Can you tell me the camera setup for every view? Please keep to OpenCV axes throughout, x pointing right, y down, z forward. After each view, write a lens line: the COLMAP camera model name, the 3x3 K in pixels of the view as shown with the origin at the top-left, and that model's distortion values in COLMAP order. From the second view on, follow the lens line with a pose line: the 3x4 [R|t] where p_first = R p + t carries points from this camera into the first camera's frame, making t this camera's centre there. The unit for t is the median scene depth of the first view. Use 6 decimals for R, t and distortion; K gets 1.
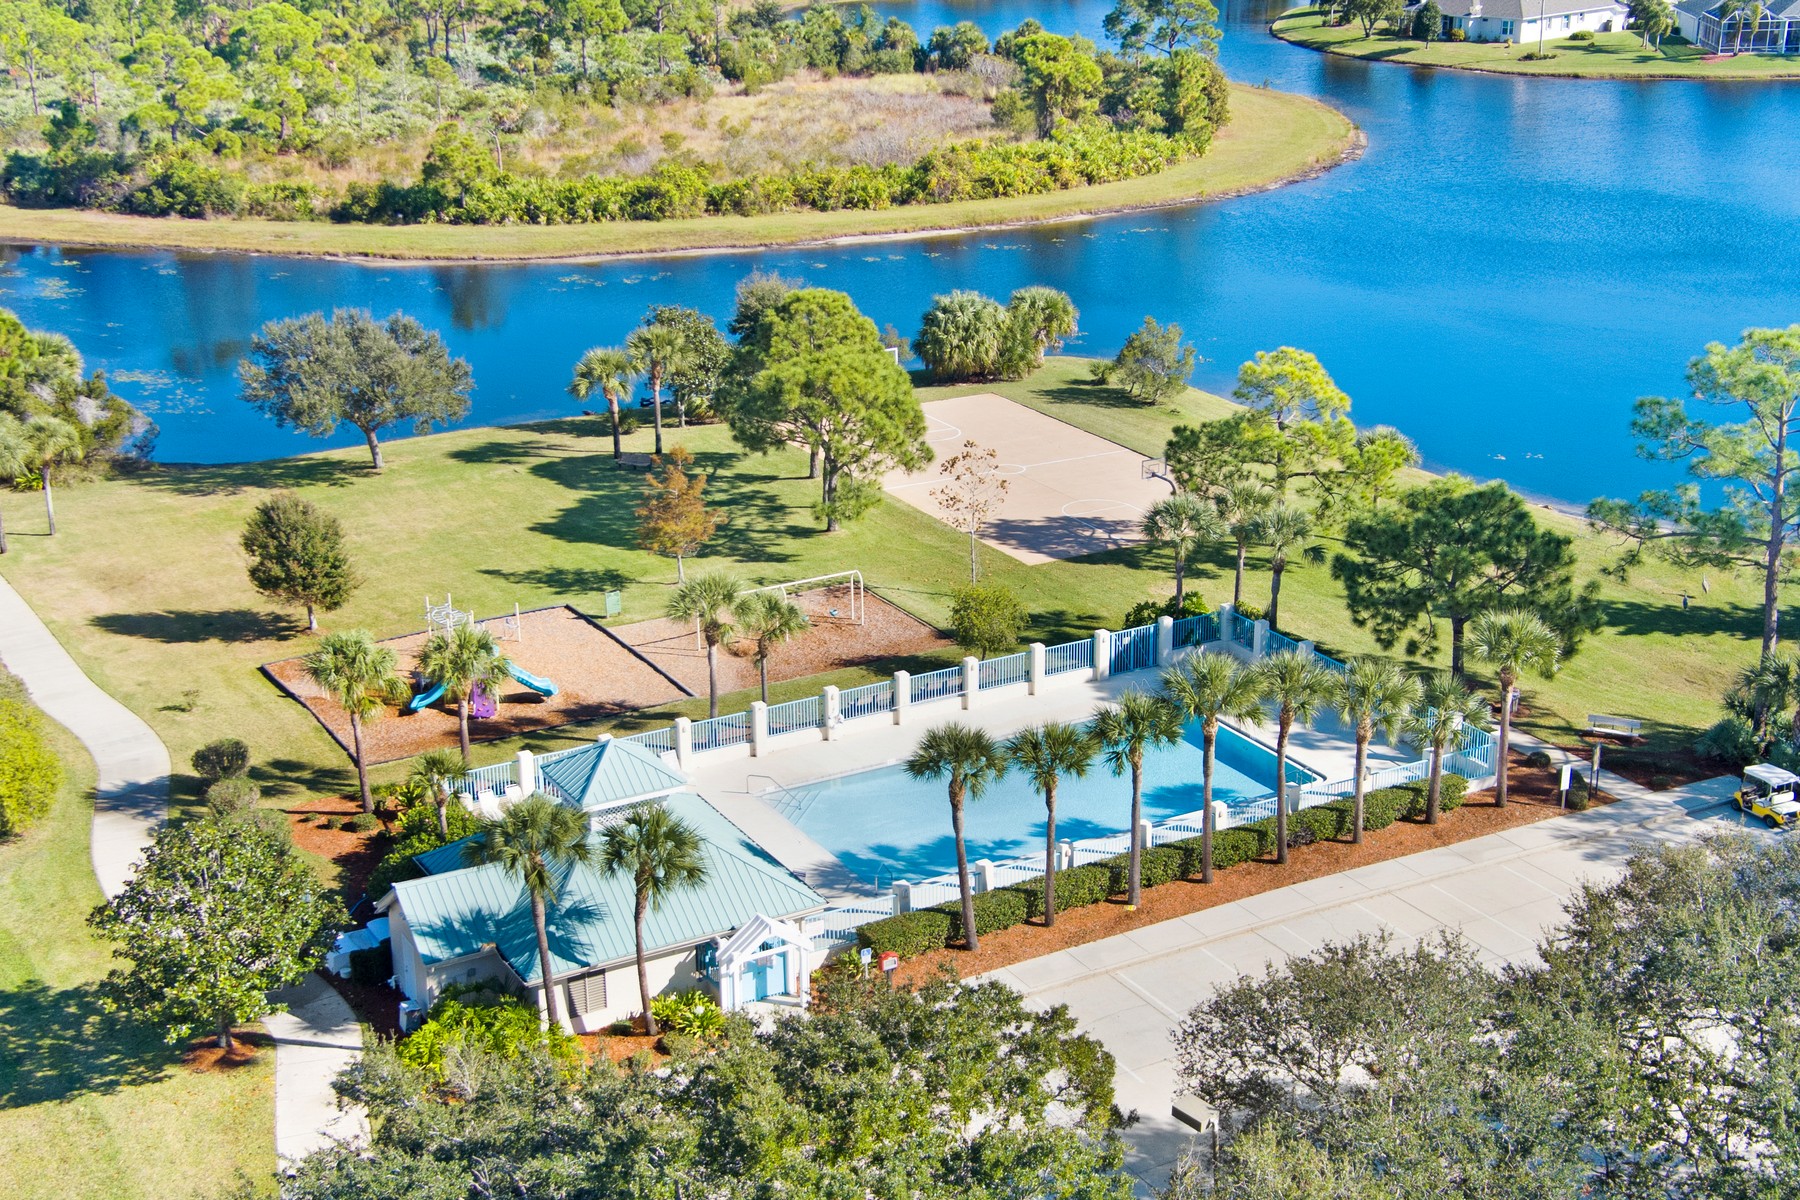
lens RADIAL K [[2480.1, 0, 900.0], [0, 2480.1, 600.0], [0, 0, 1]] dist [0.165064, 0.098364]
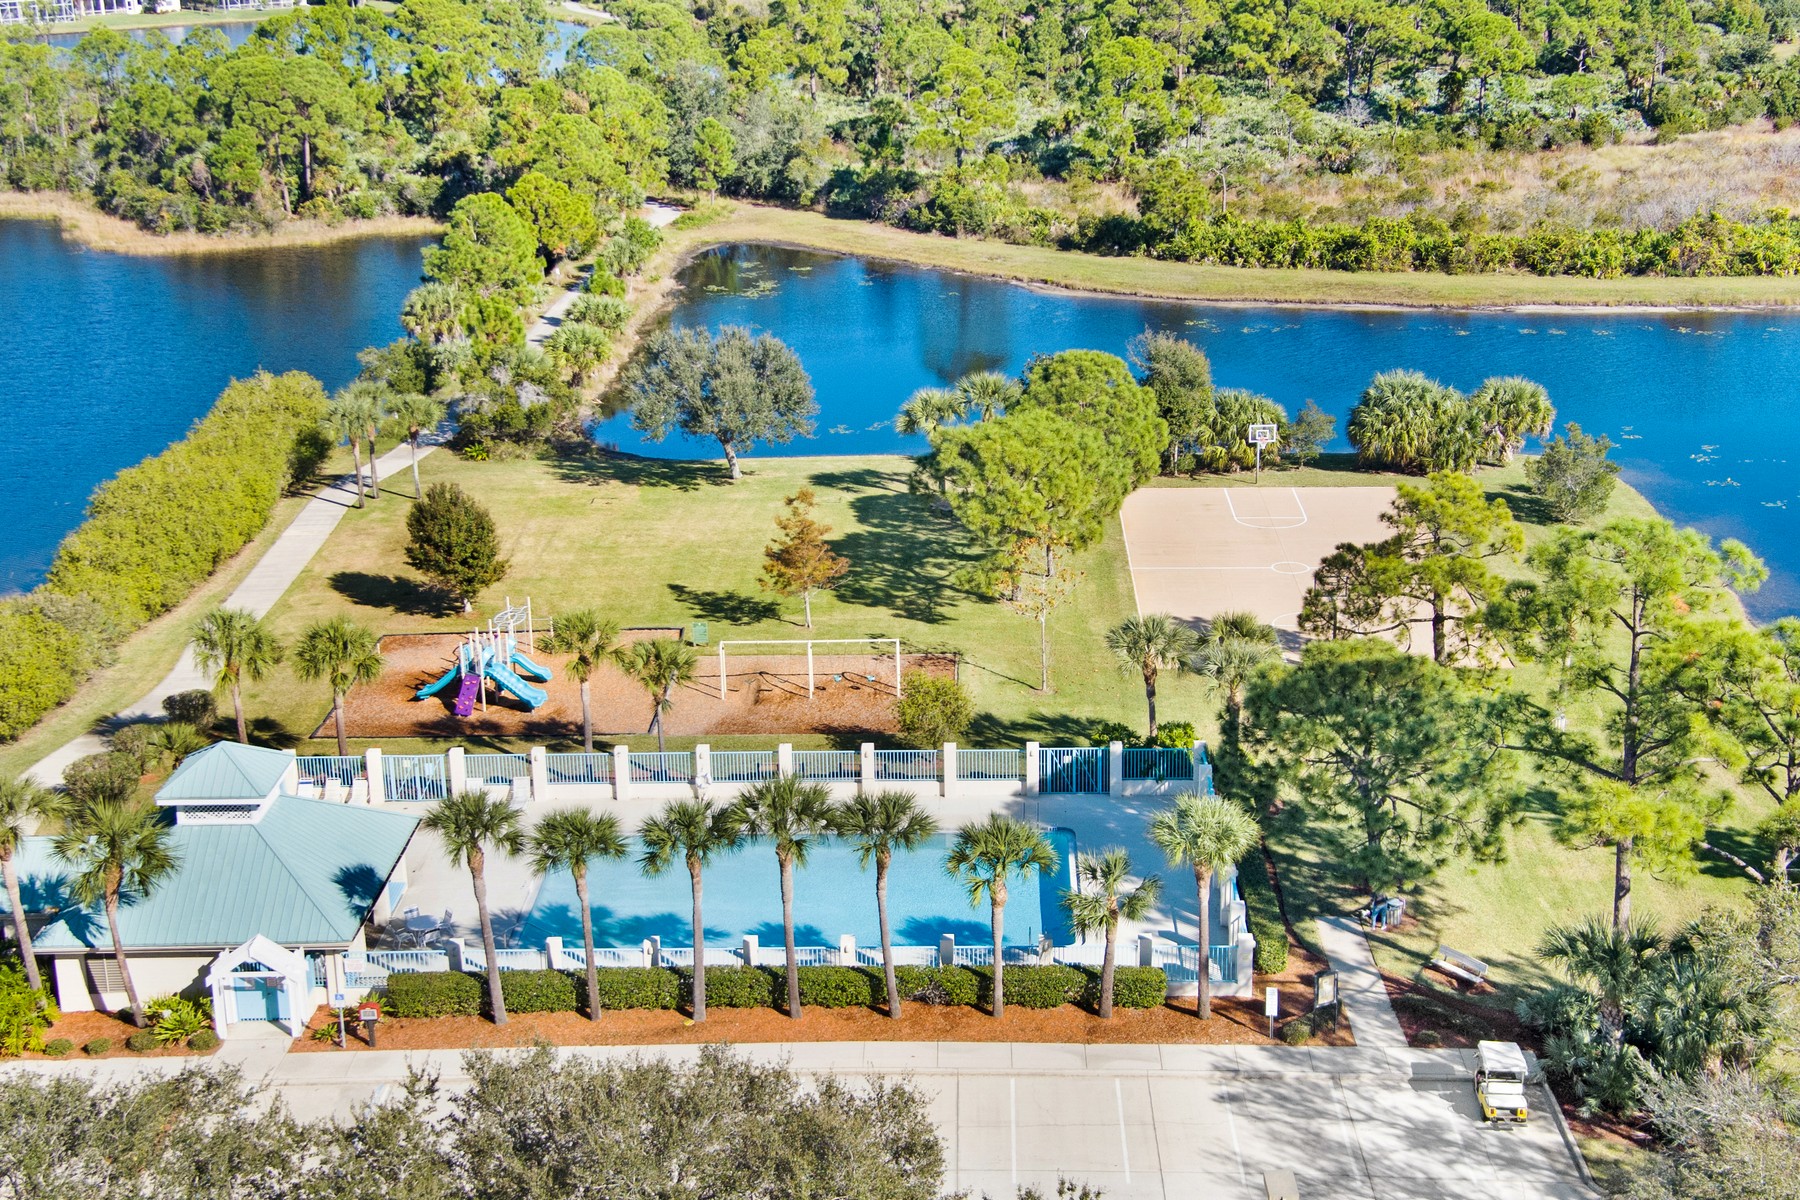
lens RADIAL K [[2480.1, 0, 900.0], [0, 2480.1, 600.0], [0, 0, 1]] dist [0.165064, 0.098364]
pose [[0.855752, 0.154593, -0.493751, 0.247093], [-0.159087, 0.986706, 0.033211, -0.031996], [0.492321, 0.050129, 0.868969, 0.086847]]
